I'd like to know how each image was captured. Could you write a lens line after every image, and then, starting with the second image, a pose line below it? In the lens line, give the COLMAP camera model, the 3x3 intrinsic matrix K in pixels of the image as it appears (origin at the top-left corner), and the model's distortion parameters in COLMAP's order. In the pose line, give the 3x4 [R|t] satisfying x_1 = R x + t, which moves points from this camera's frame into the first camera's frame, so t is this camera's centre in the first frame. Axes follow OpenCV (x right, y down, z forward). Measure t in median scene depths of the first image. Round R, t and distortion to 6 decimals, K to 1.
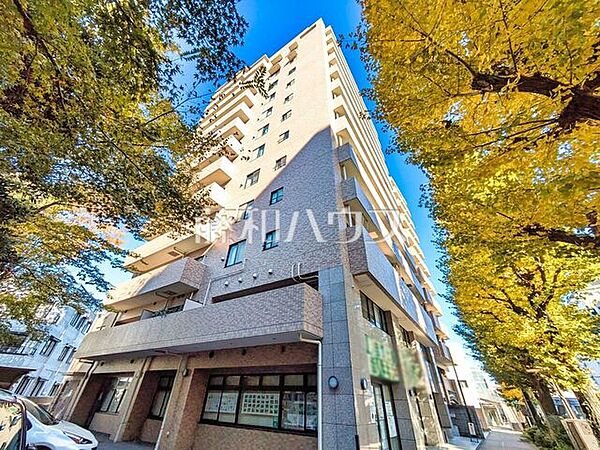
lens RADIAL K [[235.9, 0, 299.5], [0, 235.9, 221.7], [0, 0, 1]] dist [0.000773, 0.000046]
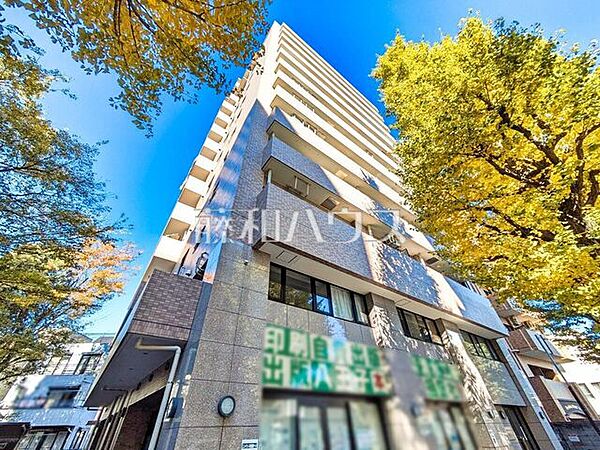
lens RADIAL K [[235.9, 0, 299.5], [0, 235.9, 221.7], [0, 0, 1]] dist [0.000773, 0.000046]
pose [[0.937244, -0.272227, -0.217869, 0.505439], [0.253196, 0.960967, -0.111511, 0.247743], [0.239721, 0.049349, 0.969587, 0.310906]]
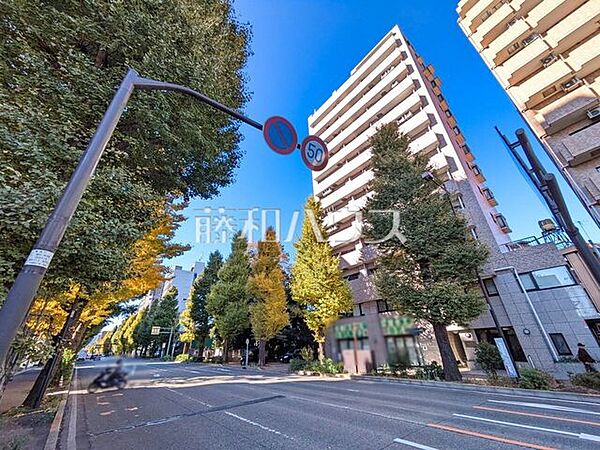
lens RADIAL K [[235.9, 0, 299.5], [0, 235.9, 221.7], [0, 0, 1]] dist [0.000773, 0.000046]
pose [[-0.293220, -0.471203, -0.831859, 3.132770], [0.596796, 0.589545, -0.544308, 0.926628], [0.746898, -0.656053, 0.108345, 1.065144]]
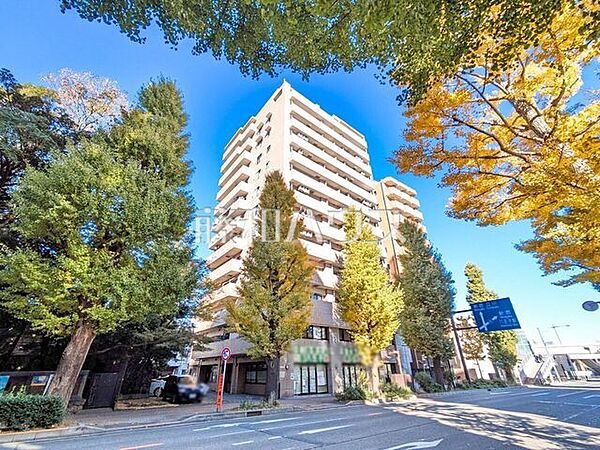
lens RADIAL K [[270.0, 0, 299.1], [0, 270.0, 222.5], [0, 0, 1]] dist [0.000729, 0.000034]
pose [[0.952171, -0.184366, -0.243680, 1.067621], [0.216397, 0.969888, 0.111754, -0.924502], [0.215739, -0.159141, 0.963396, -1.268126]]
